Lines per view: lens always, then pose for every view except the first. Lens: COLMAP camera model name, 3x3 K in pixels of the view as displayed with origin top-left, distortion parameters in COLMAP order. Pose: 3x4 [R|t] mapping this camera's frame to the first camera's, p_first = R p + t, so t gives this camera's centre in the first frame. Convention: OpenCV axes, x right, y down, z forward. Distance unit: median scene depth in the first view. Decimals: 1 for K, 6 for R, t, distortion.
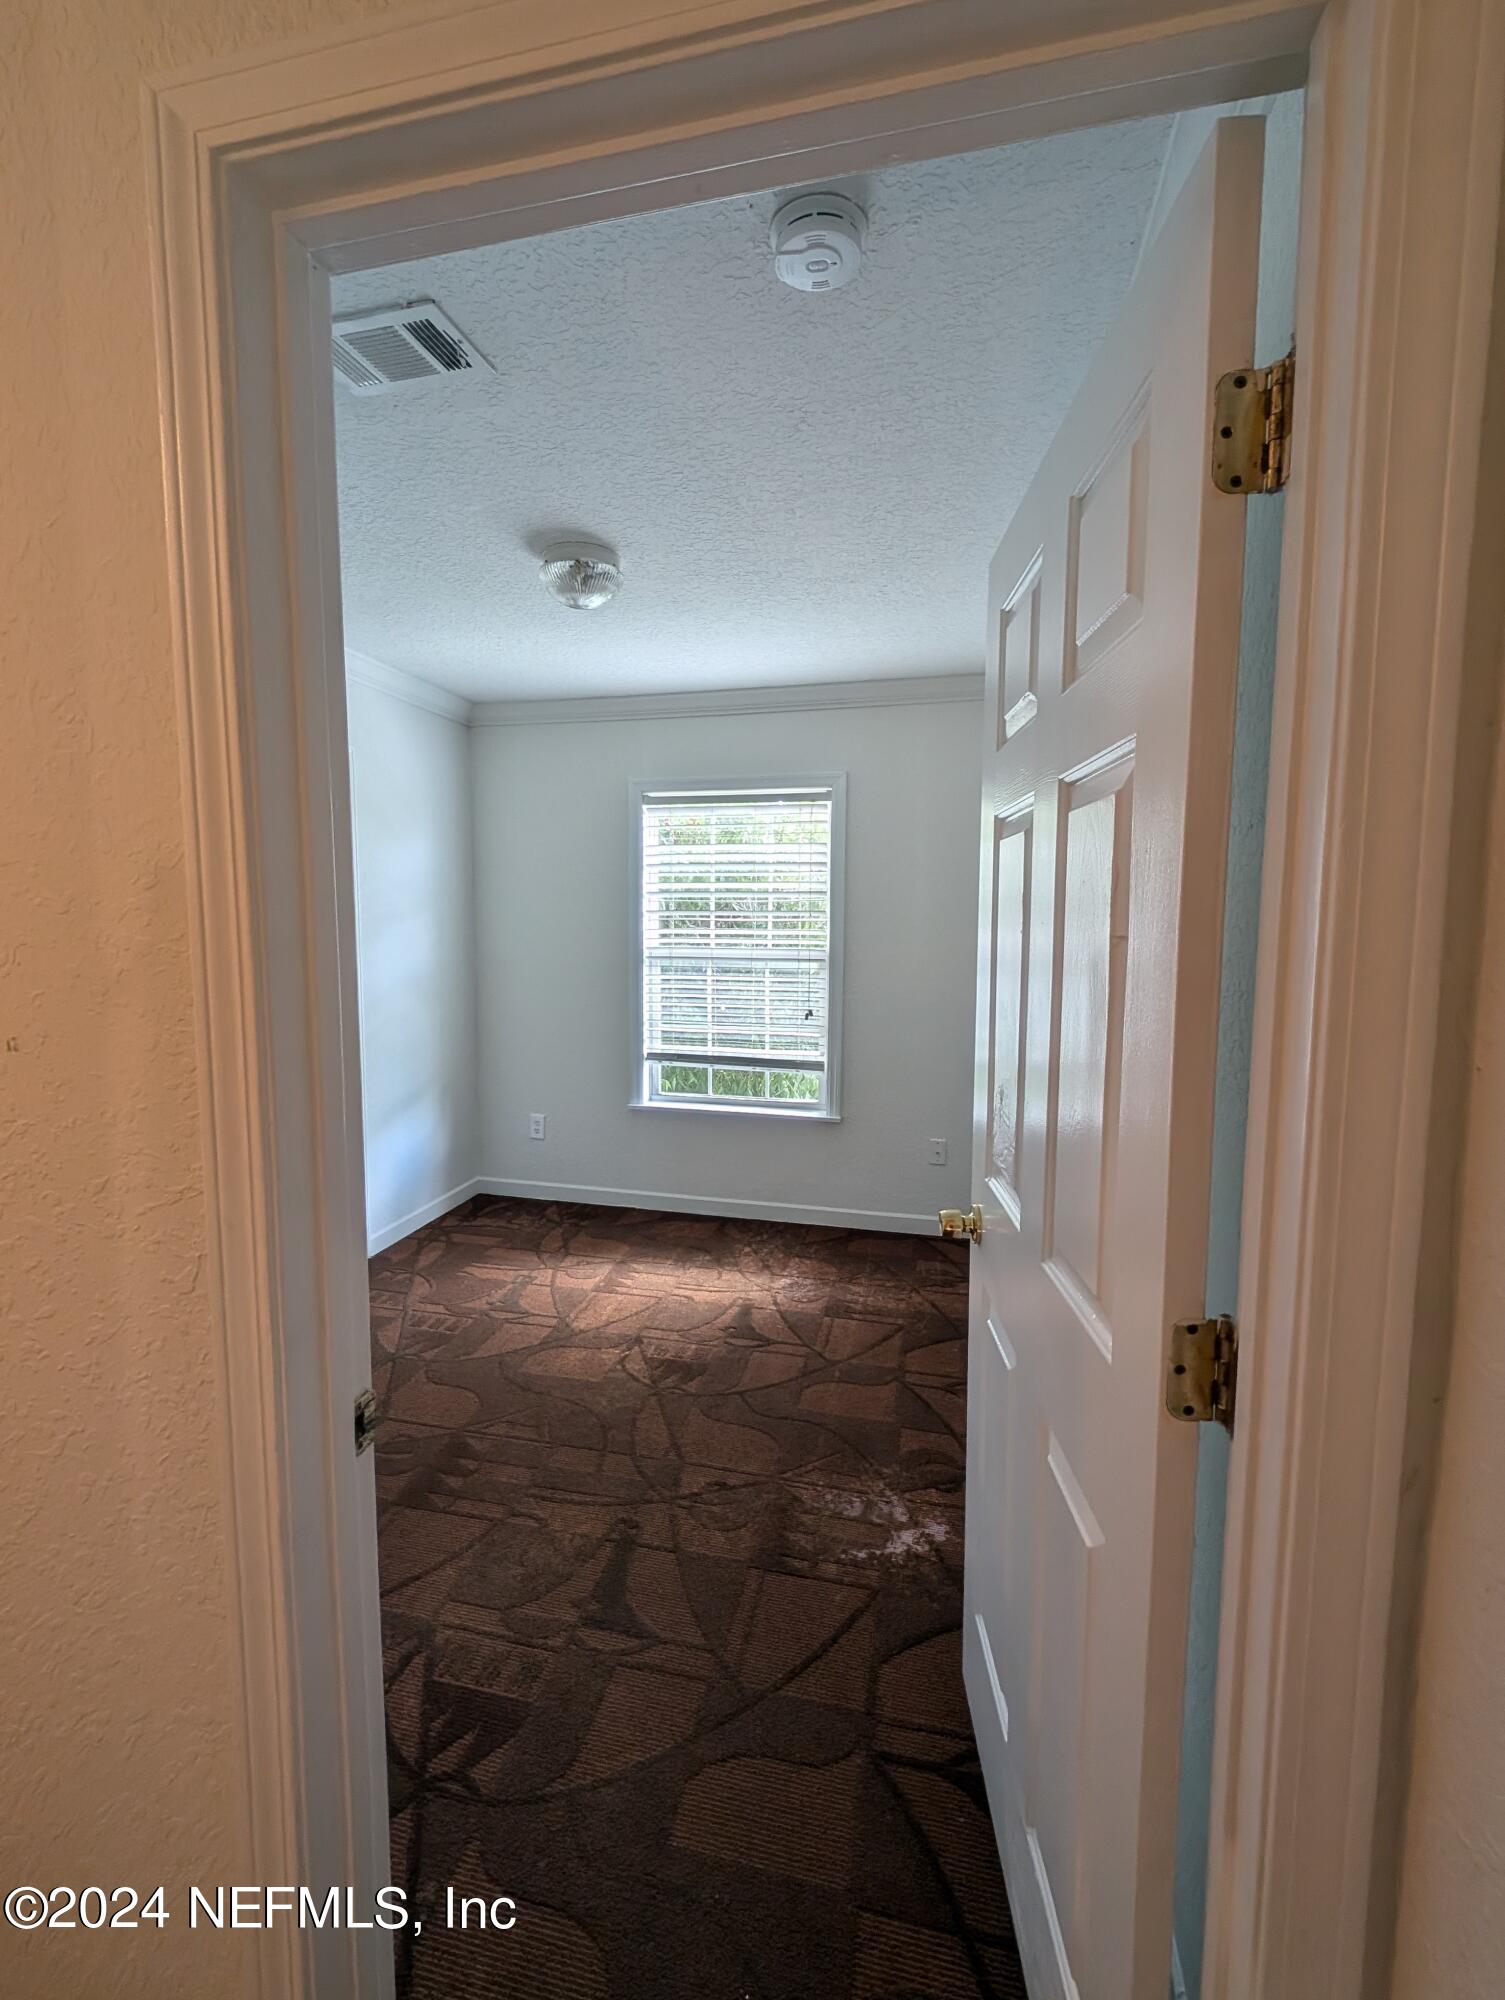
lens RADIAL K [[857.1, 0, 756.4], [0, 857.1, 996.5], [0, 0, 1]] dist [0.003543, -0.002705]
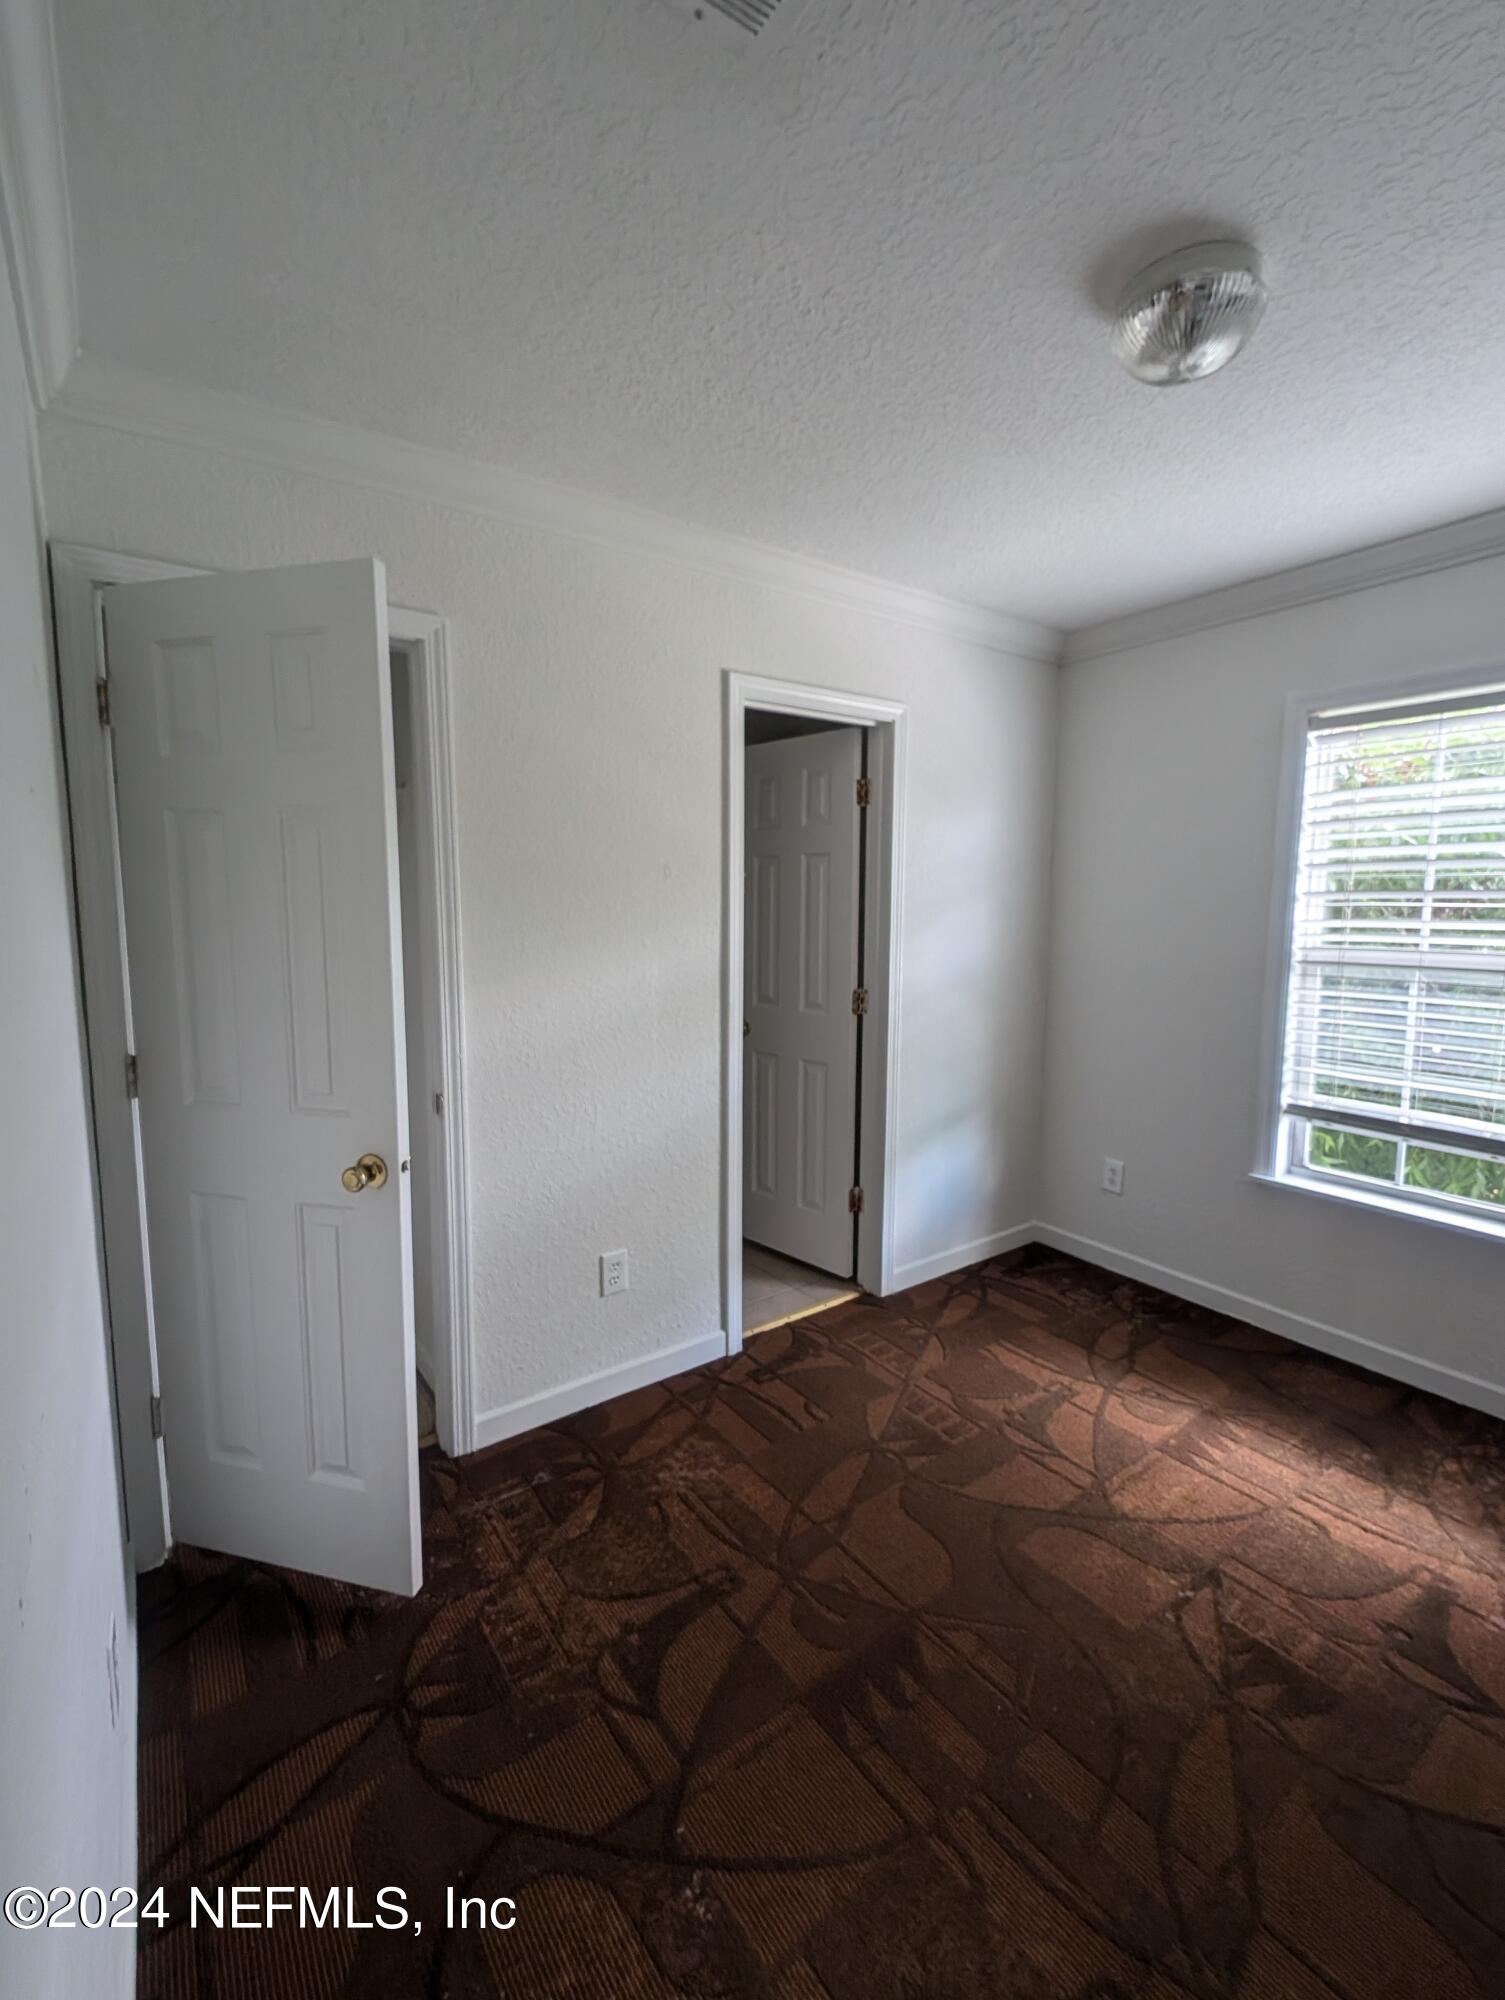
lens RADIAL K [[857.1, 0, 759.0], [0, 857.1, 987.2], [0, 0, 1]] dist [0.003543, -0.002705]
pose [[0.752602, 0.068748, -0.654877, -0.005763], [-0.065221, 0.997427, 0.029755, -0.020799], [0.655238, 0.020318, 0.755149, 0.247817]]
